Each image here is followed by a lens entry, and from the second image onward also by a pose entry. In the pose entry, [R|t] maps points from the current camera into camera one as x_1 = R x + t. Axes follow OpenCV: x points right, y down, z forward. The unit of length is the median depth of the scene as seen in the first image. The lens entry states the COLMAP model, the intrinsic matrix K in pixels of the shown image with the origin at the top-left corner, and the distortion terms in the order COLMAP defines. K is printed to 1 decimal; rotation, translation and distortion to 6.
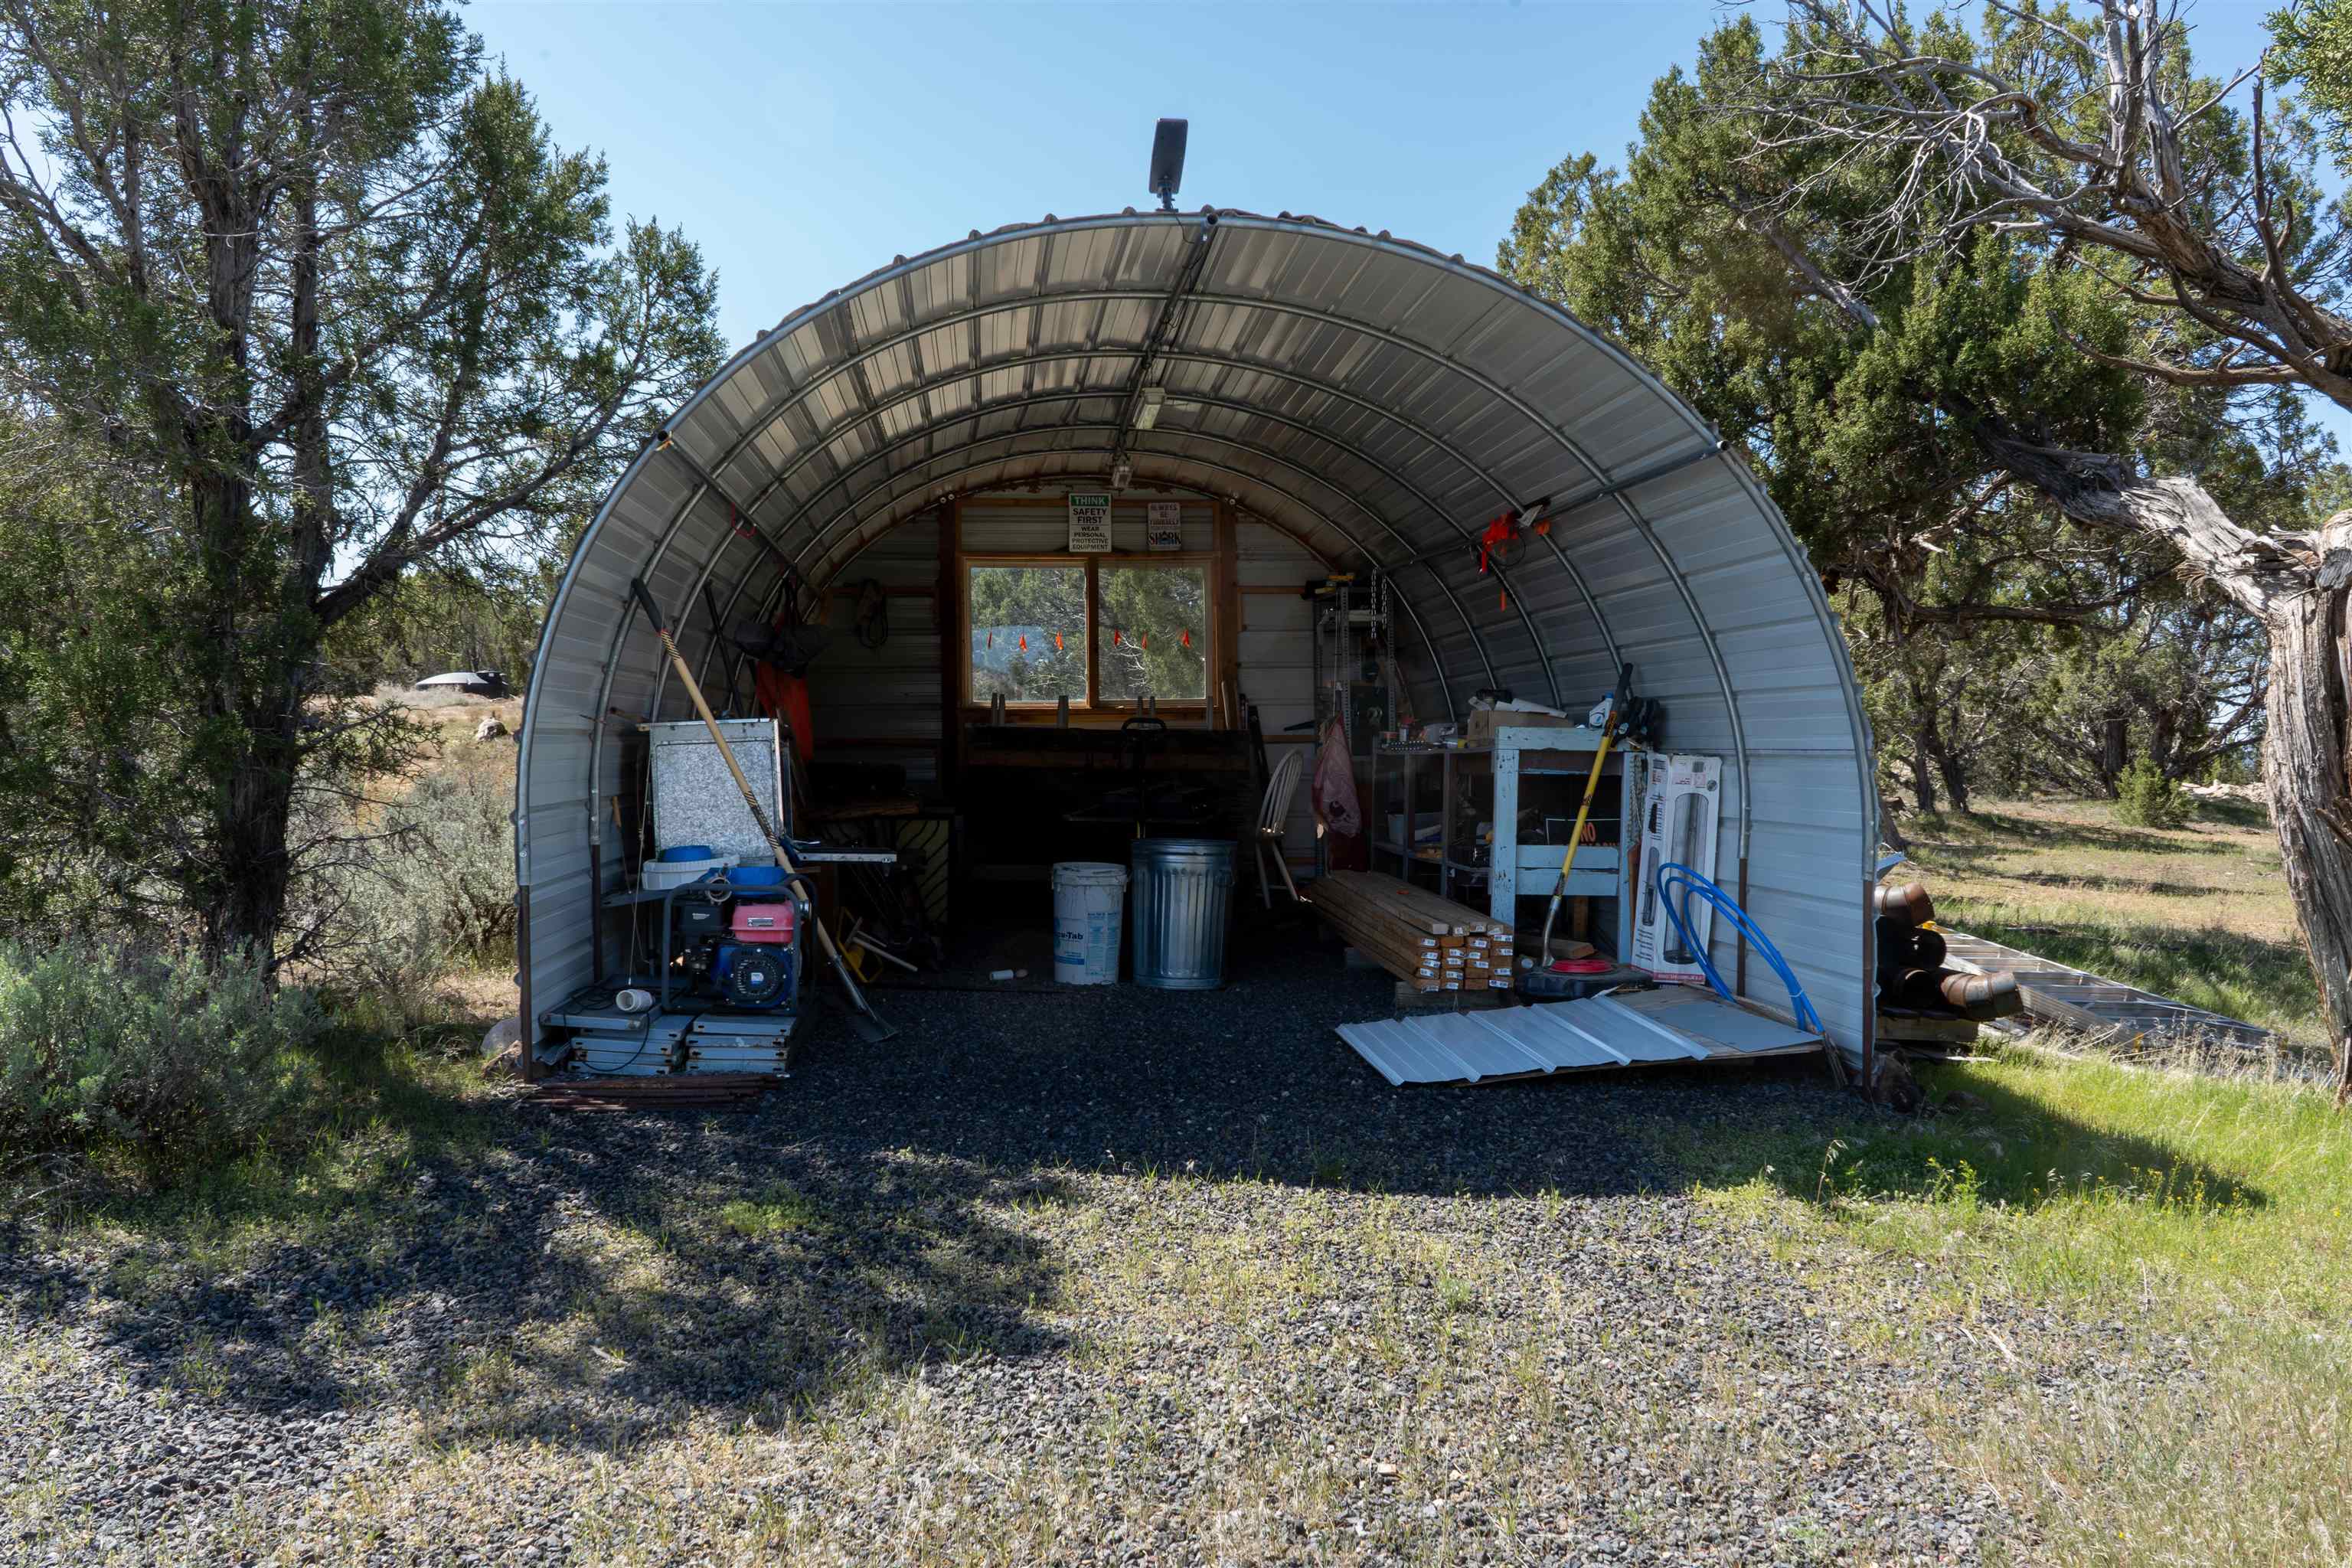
lens RADIAL K [[1804.7, 0, 1172.8], [0, 1804.7, 711.6], [0, 0, 1]] dist [-0.002227, 0.002111]
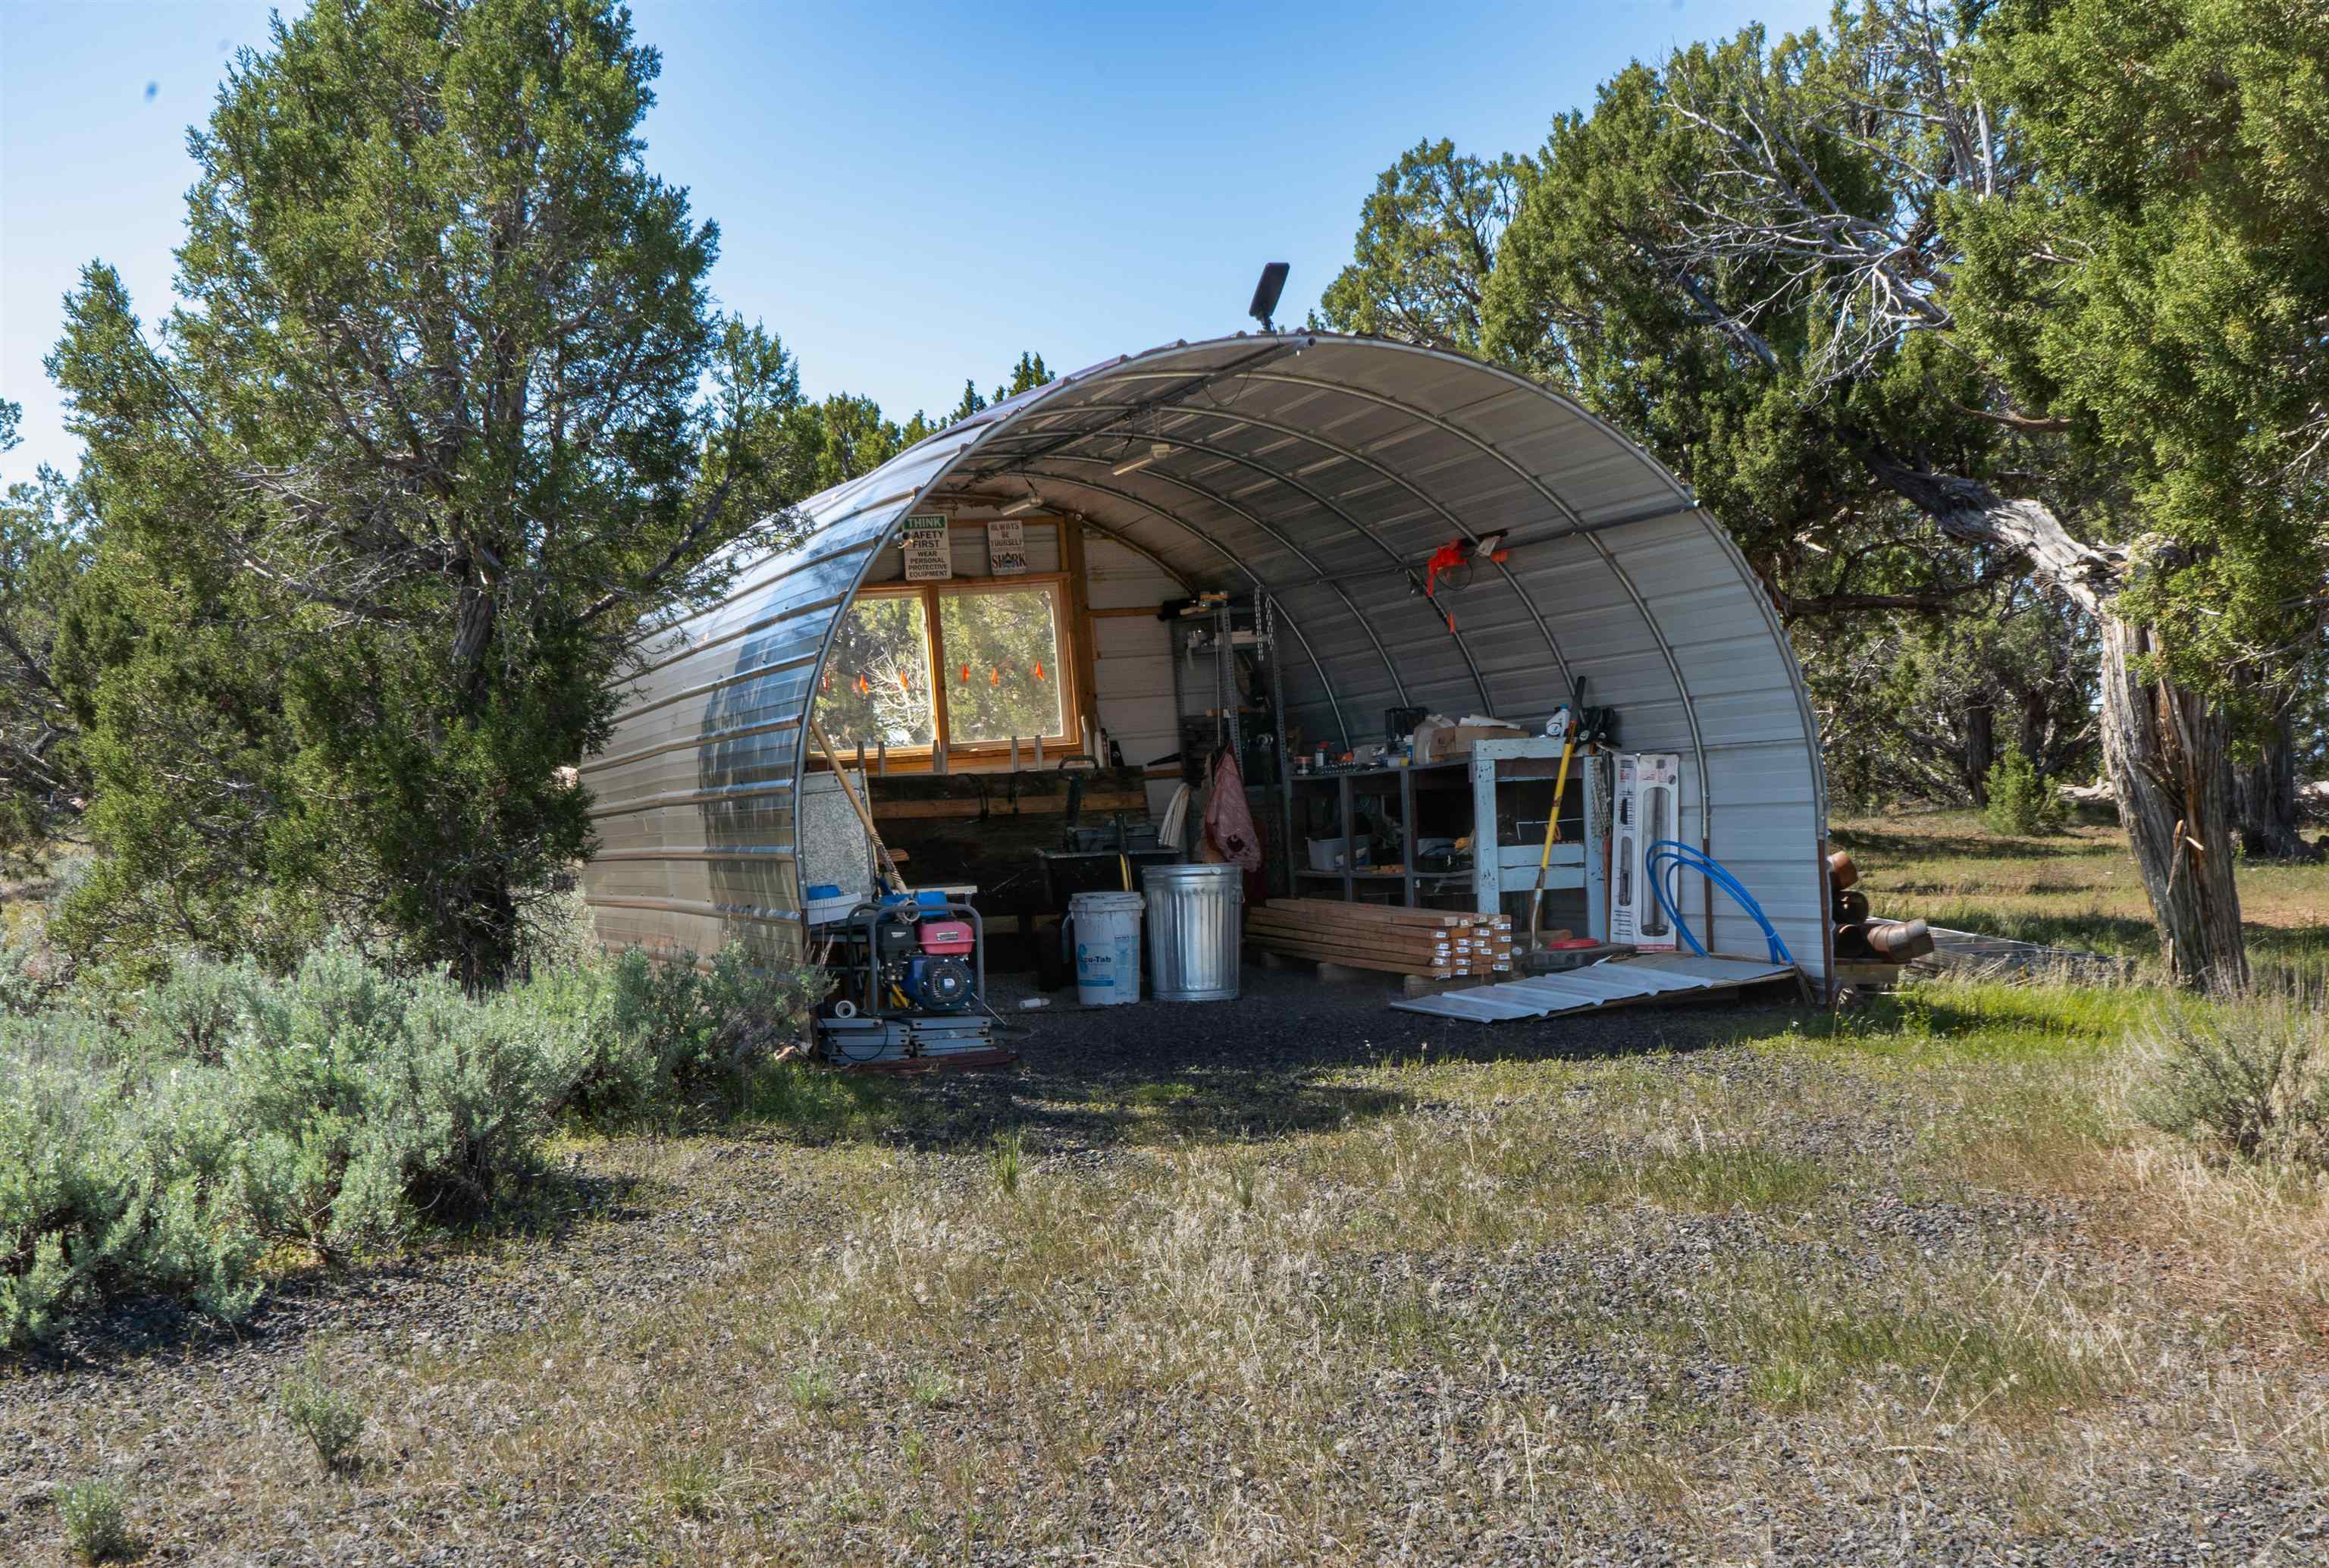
lens RADIAL K [[3006.6, 0, 1164.5], [0, 3006.6, 784.0], [0, 0, 1]] dist [0.017582, 0.000169]
pose [[0.974299, -0.058923, 0.217416, -0.400997], [0.057364, 0.998262, 0.013484, -0.000543], [-0.217832, -0.000665, 0.975986, -0.740541]]
